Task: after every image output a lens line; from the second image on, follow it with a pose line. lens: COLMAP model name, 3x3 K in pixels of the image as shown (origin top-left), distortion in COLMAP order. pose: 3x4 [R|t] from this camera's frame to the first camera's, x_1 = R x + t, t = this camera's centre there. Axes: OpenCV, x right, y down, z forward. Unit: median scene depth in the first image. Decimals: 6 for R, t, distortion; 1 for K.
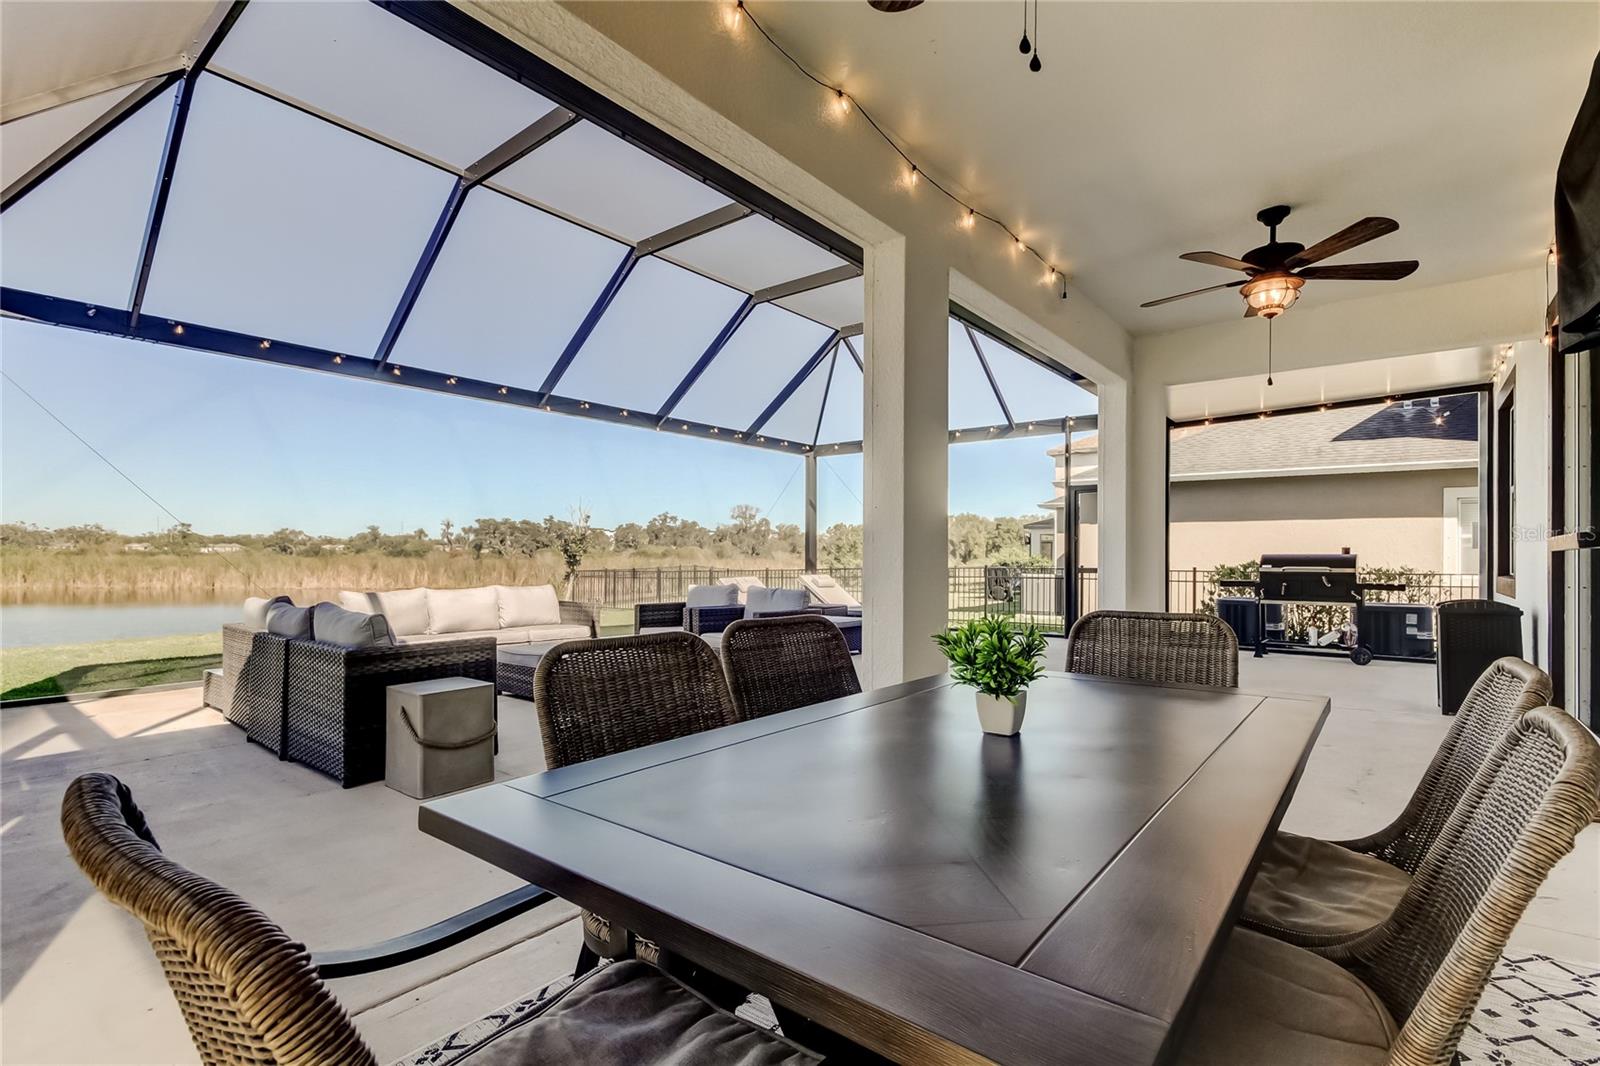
lens RADIAL K [[739.6, 0, 805.2], [0, 739.6, 552.9], [0, 0, 1]] dist [0.020614, -0.013203]
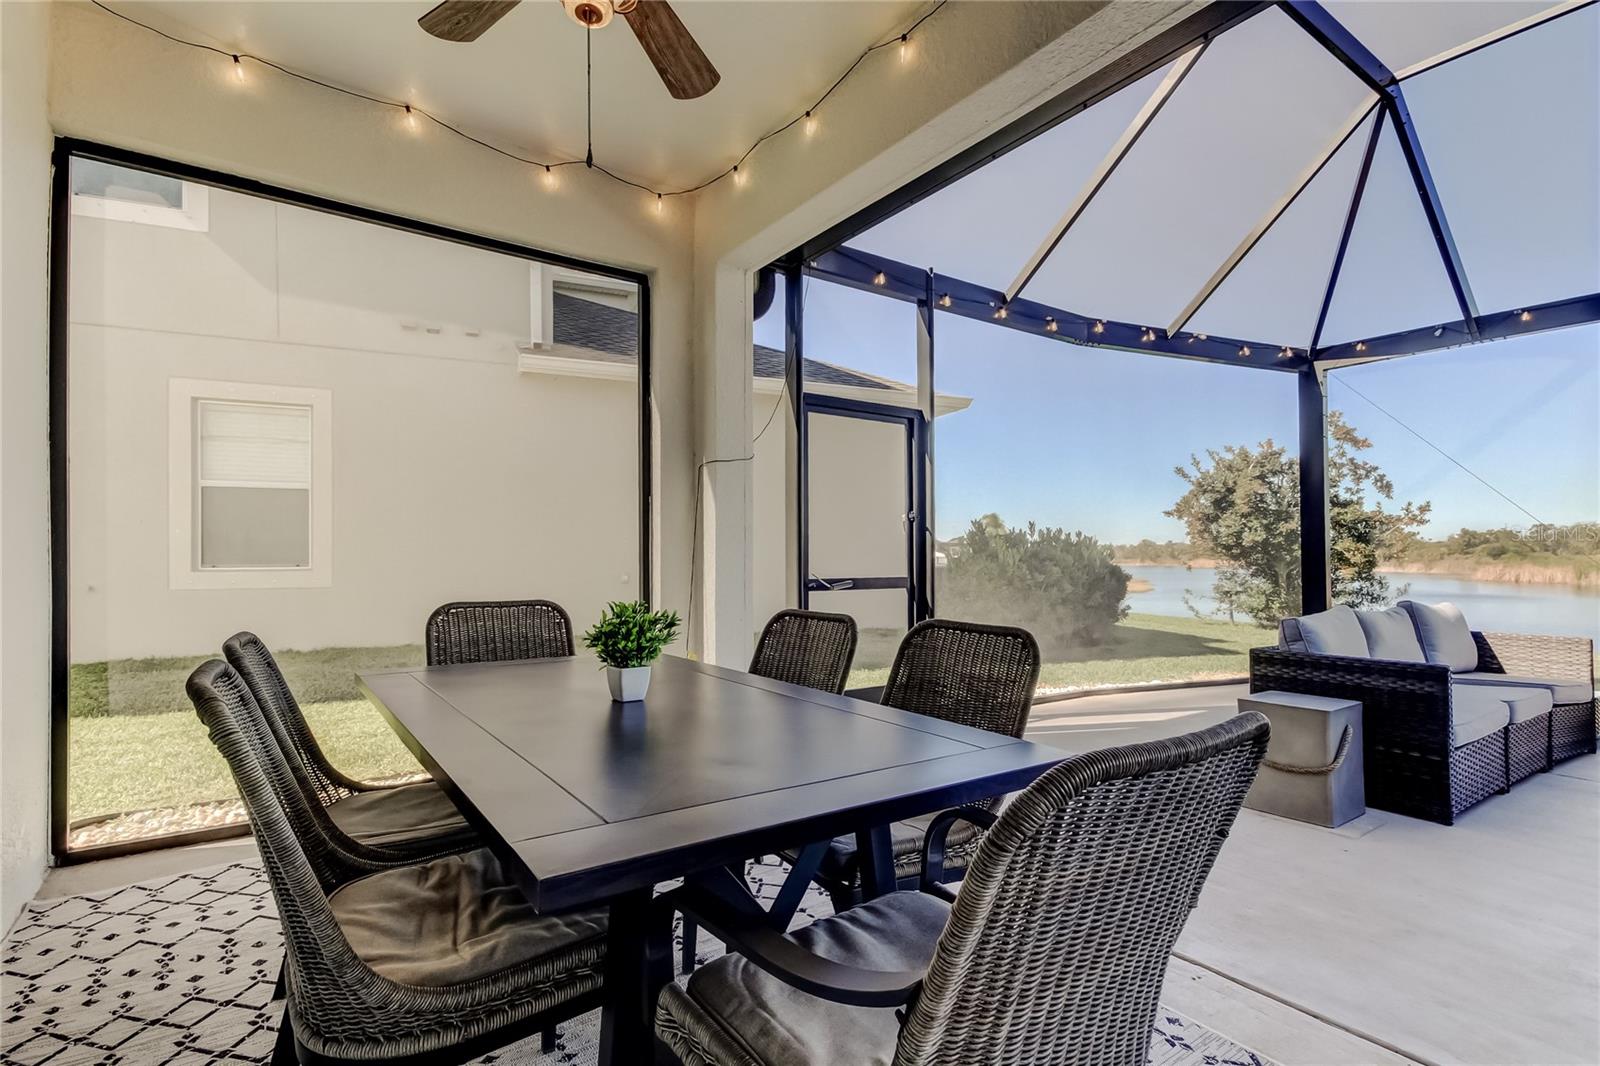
lens RADIAL K [[751.7, 0, 800.0], [0, 751.7, 556.0], [0, 0, 1]] dist [0.030926, 0.000336]
pose [[-0.271899, -0.006152, -0.962306, 0.117840], [0.002209, 0.999973, -0.007017, 0.001837], [0.962323, -0.004034, -0.271878, 0.135612]]
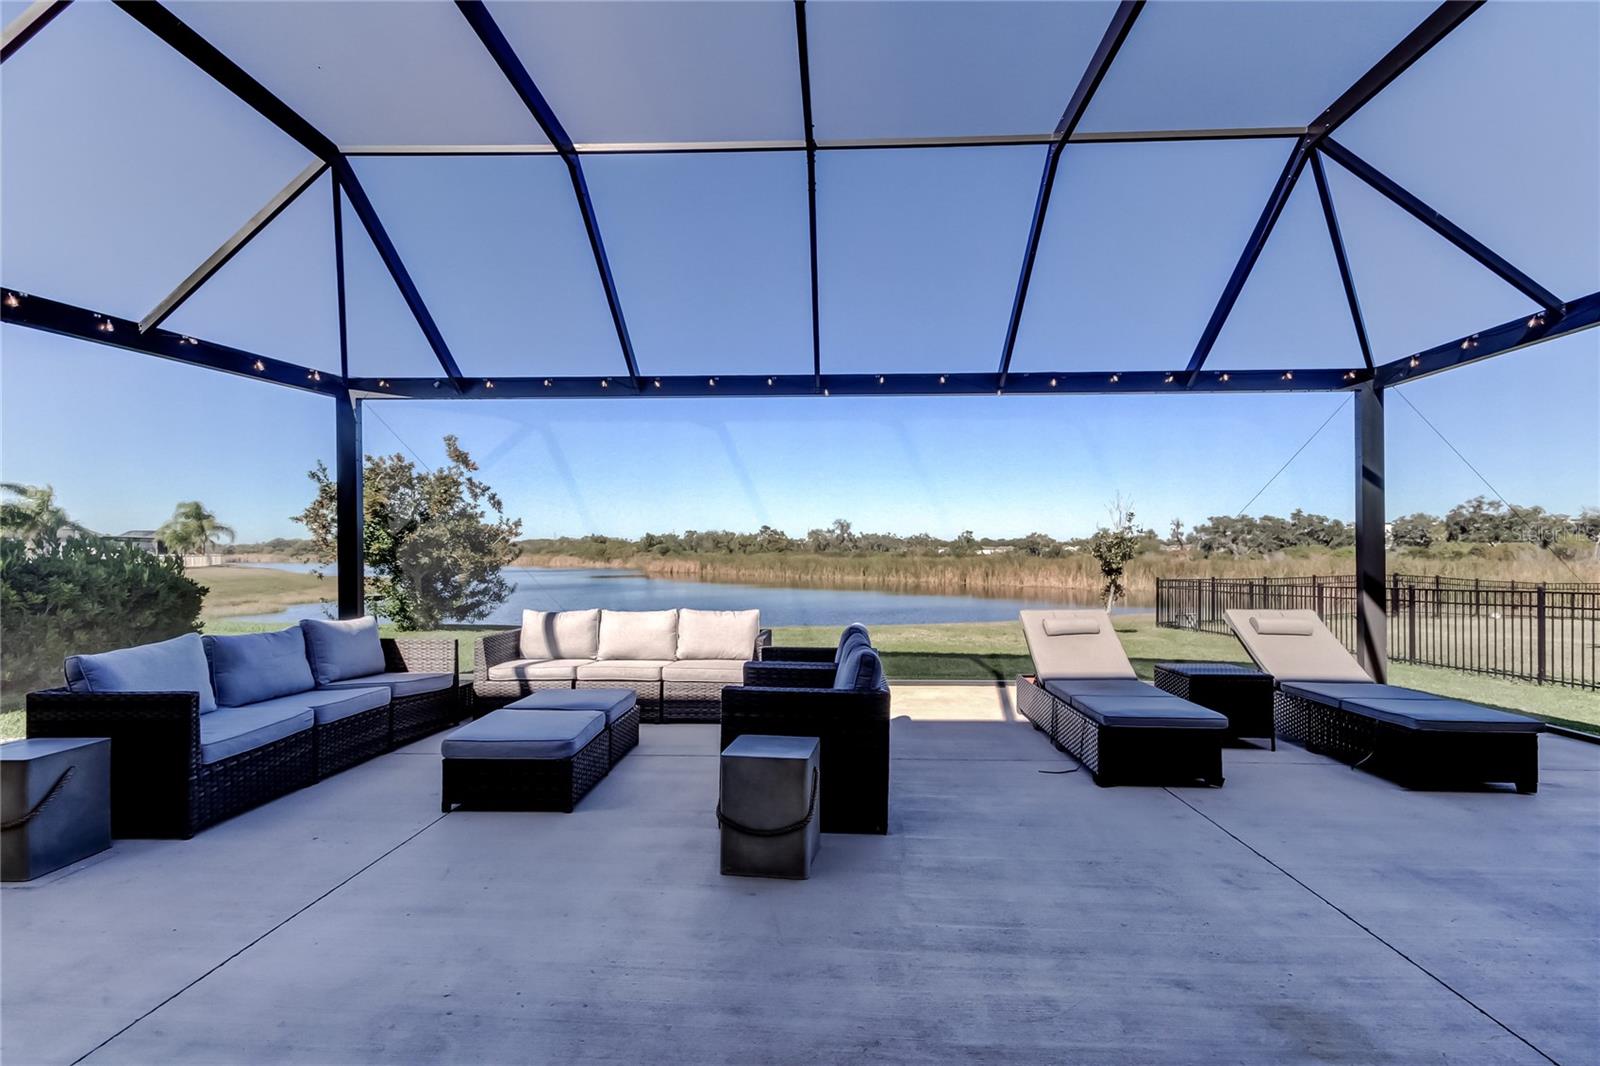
lens RADIAL K [[743.6, 0, 806.4], [0, 743.6, 550.3], [0, 0, 1]] dist [0.015892, 0.000078]
pose [[0.595437, -0.008357, -0.803358, 0.151433], [0.005849, 0.999964, -0.006068, -0.007531], [0.803380, -0.001086, 0.595465, 0.243418]]
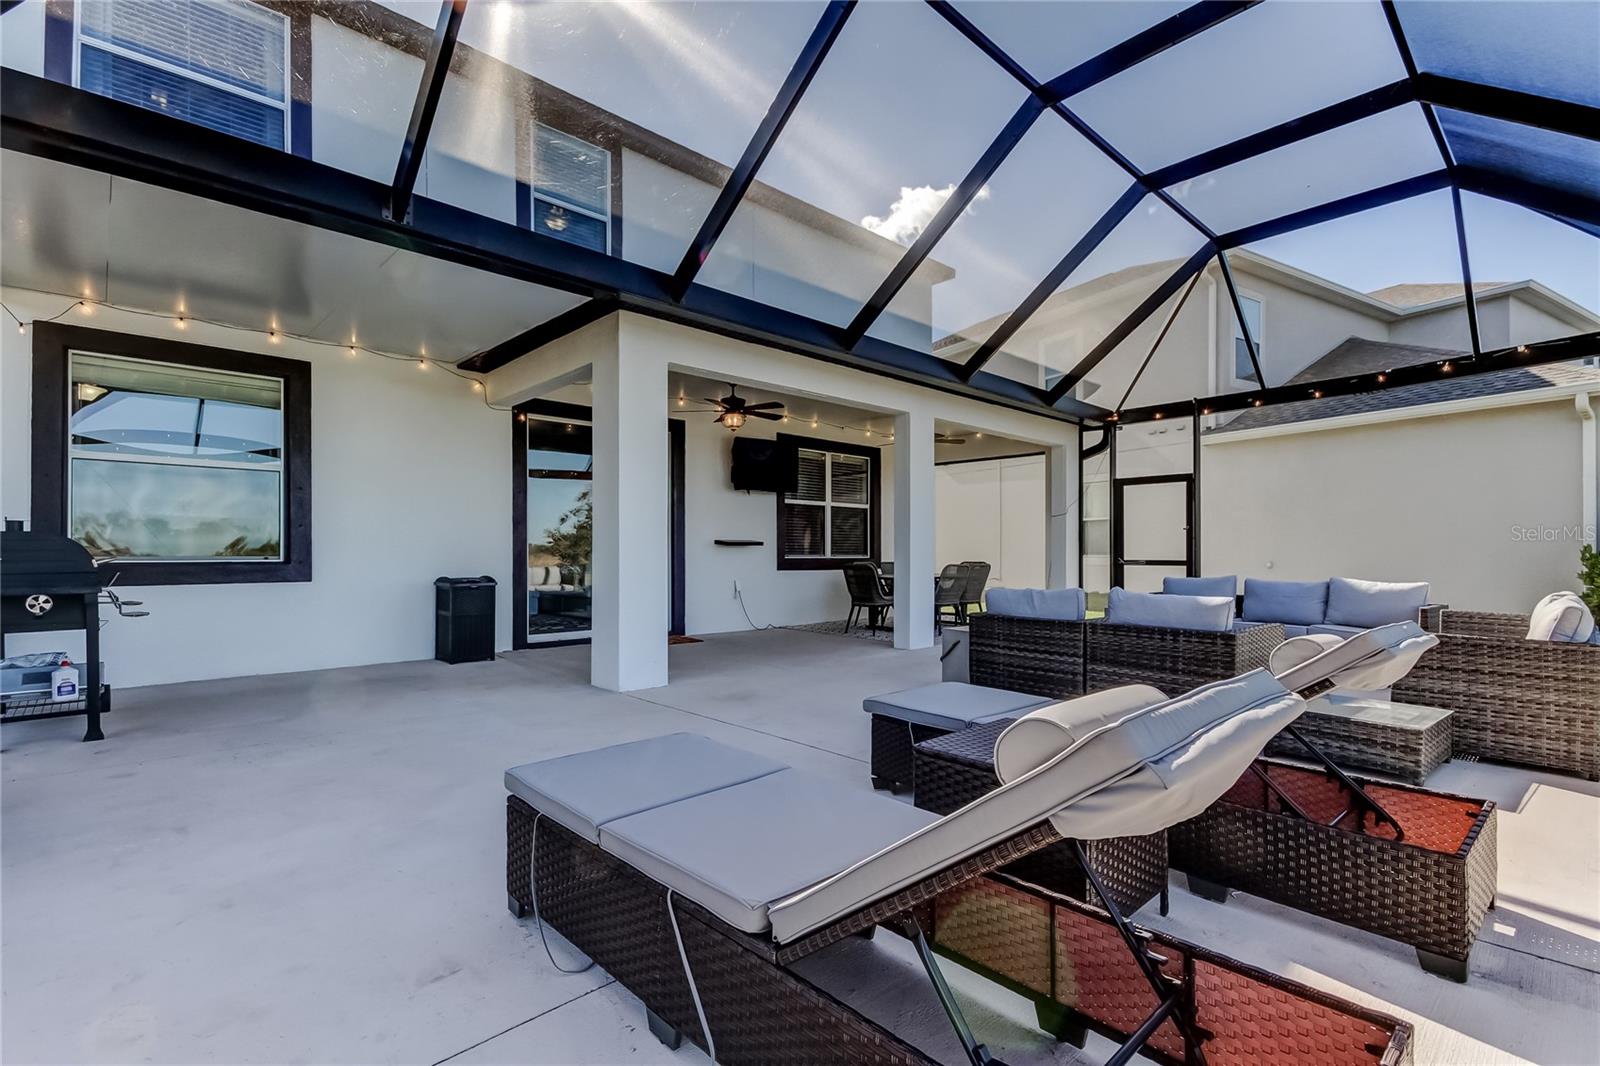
lens RADIAL K [[758.0, 0, 821.1], [0, 758.0, 540.1], [0, 0, 1]] dist [0.110340, -0.042073]
pose [[-0.994066, -0.003081, 0.108731, 0.035465], [-0.005320, 0.999780, -0.020307, 0.005966], [-0.108645, -0.020764, -0.993864, 0.684404]]
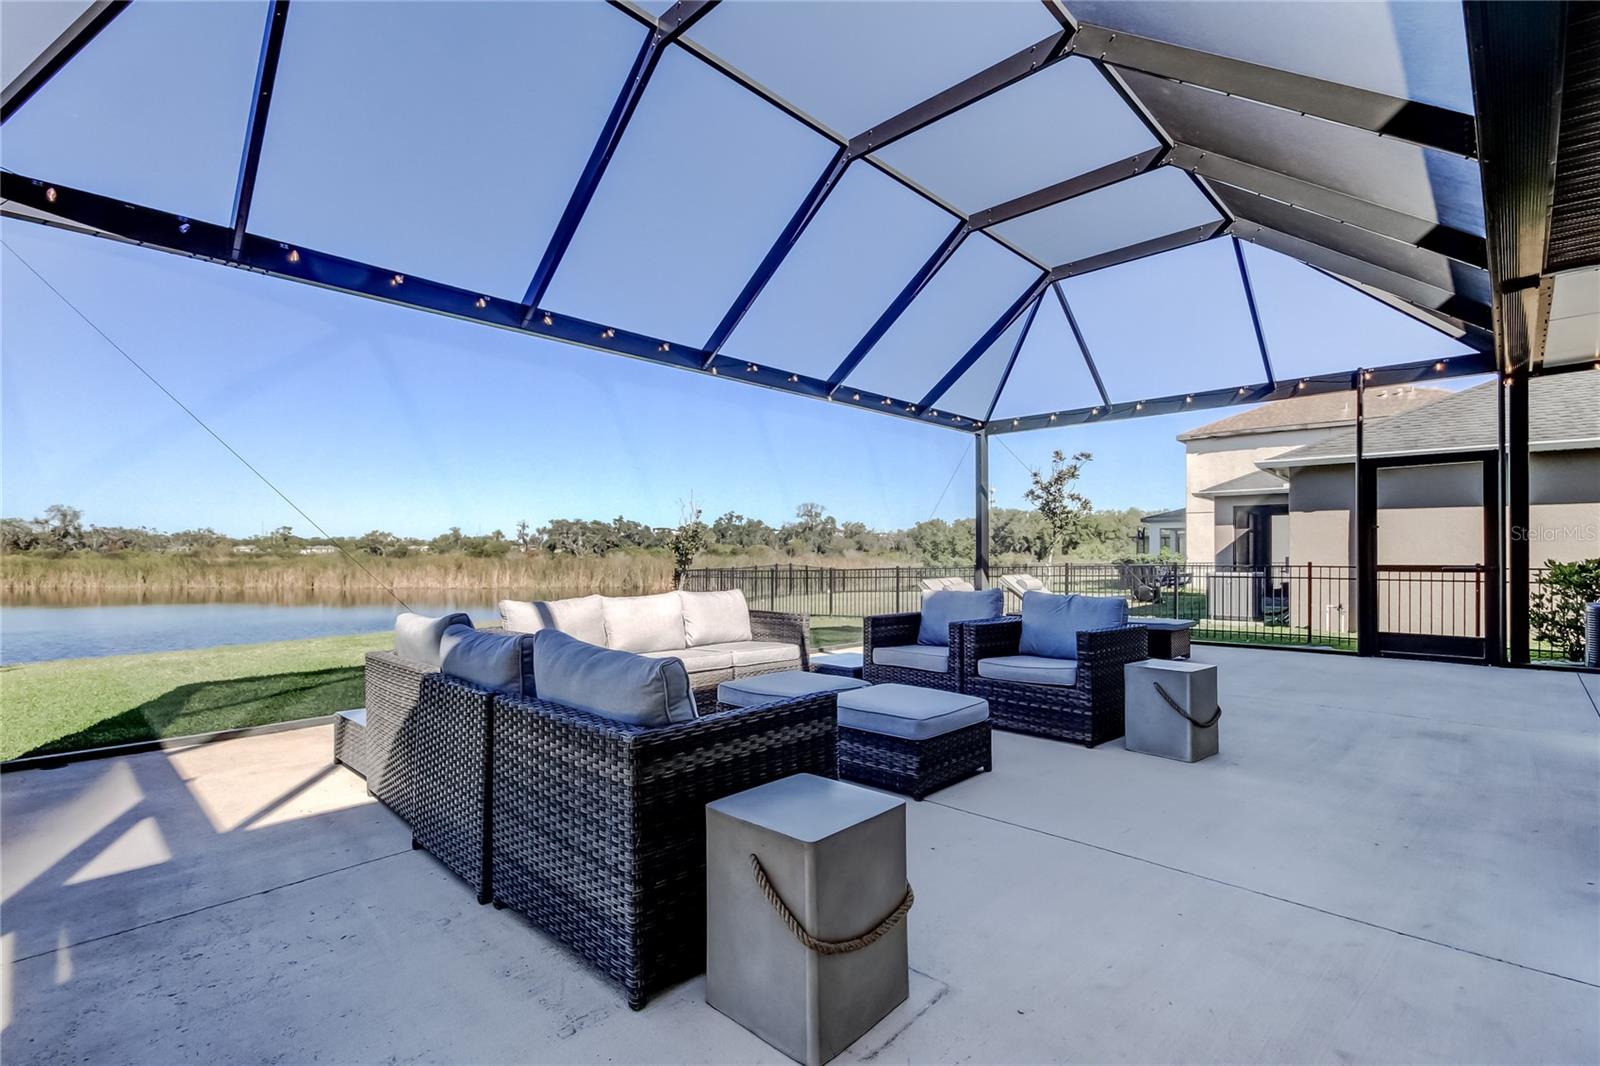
lens RADIAL K [[740.0, 0, 800.4], [0, 740.0, 557.5], [0, 0, 1]] dist [0.004939, 0.000542]
pose [[0.996166, -0.005365, -0.087313, -0.091638], [0.006102, 0.999948, 0.008173, 0.001306], [0.087265, -0.008675, 0.996147, 0.101335]]
